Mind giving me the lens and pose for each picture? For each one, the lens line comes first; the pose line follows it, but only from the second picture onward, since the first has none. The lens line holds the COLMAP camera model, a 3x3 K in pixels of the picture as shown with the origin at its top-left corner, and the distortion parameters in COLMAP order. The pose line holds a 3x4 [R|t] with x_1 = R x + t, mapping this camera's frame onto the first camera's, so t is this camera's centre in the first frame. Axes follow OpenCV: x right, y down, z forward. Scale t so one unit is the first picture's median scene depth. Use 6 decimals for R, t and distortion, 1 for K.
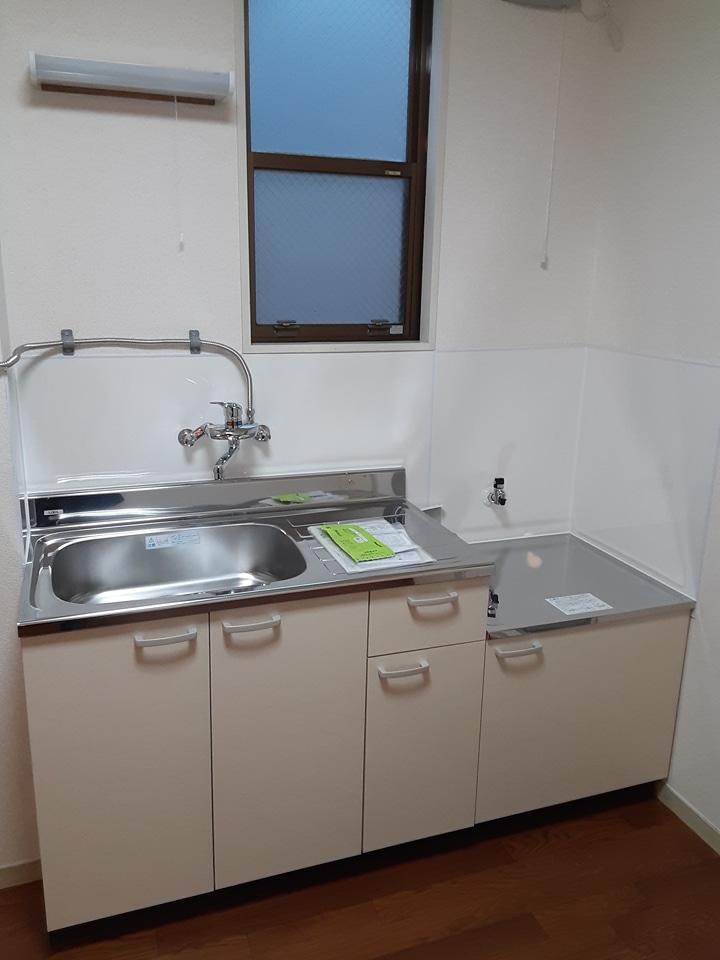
lens RADIAL K [[768.2, 0, 349.7], [0, 768.2, 466.6], [0, 0, 1]] dist [0.133487, -0.183749]
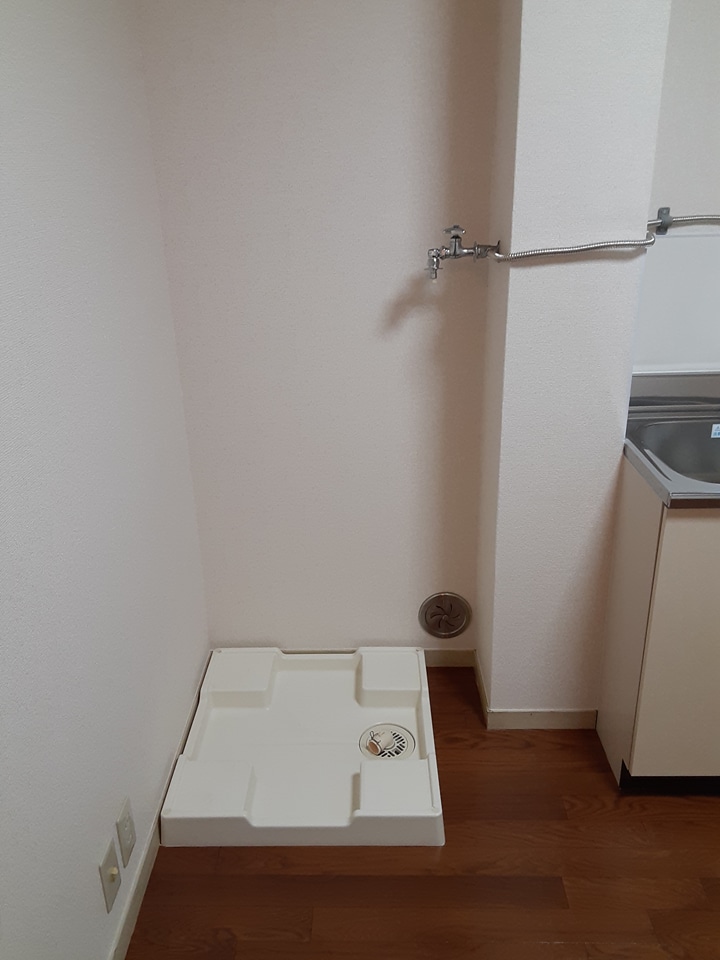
lens RADIAL K [[768.2, 0, 349.7], [0, 768.2, 466.6], [0, 0, 1]] dist [0.133487, -0.183749]
pose [[0.934476, 0.091704, -0.344014, -0.338371], [-0.048090, 0.989915, 0.133251, 0.032152], [0.352764, -0.107976, 0.929461, -0.086479]]
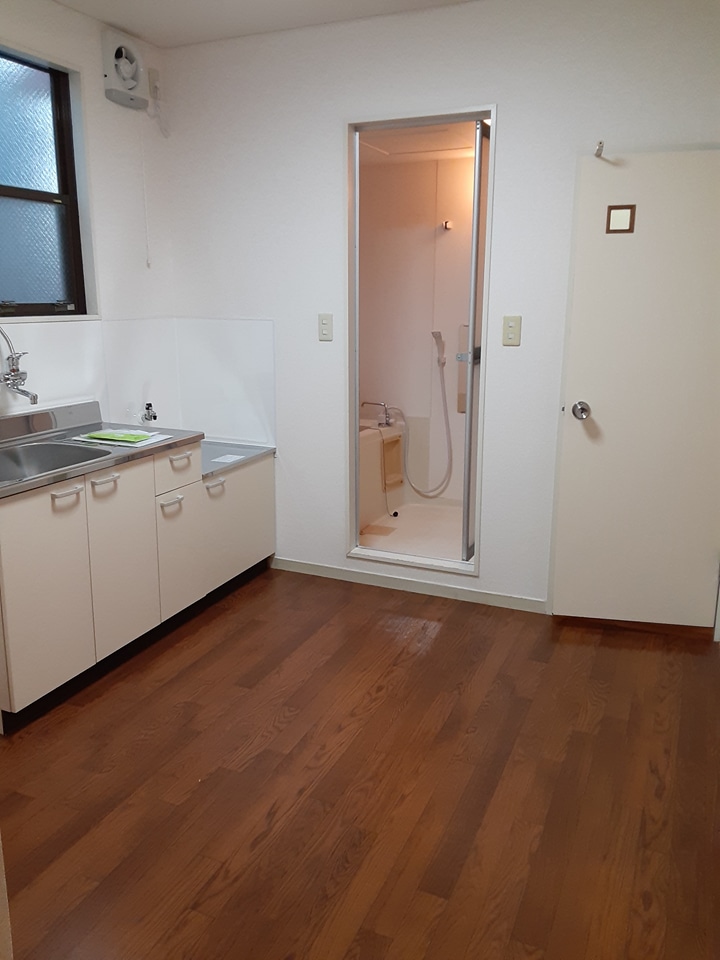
lens RADIAL K [[768.2, 0, 349.7], [0, 768.2, 466.6], [0, 0, 1]] dist [0.133487, -0.183749]
pose [[0.689283, -0.177552, 0.702399, -0.736680], [0.192876, 0.979488, 0.058320, 0.145739], [-0.698347, 0.095277, 0.709390, -0.418109]]
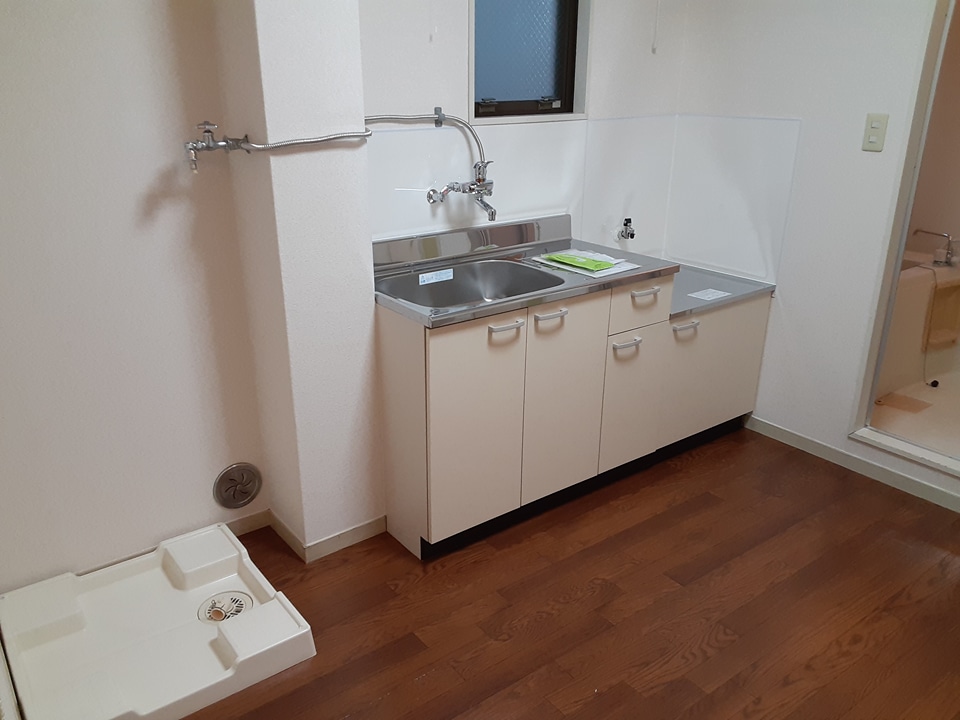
lens RADIAL K [[768.2, 0, 469.2], [0, 768.2, 367.4], [0, 0, 1]] dist [0.133487, -0.183749]
pose [[0.953802, -0.123800, 0.273744, -0.542609], [0.091118, 0.987438, 0.129086, 0.082365], [-0.286287, -0.098179, 0.953101, -0.262598]]
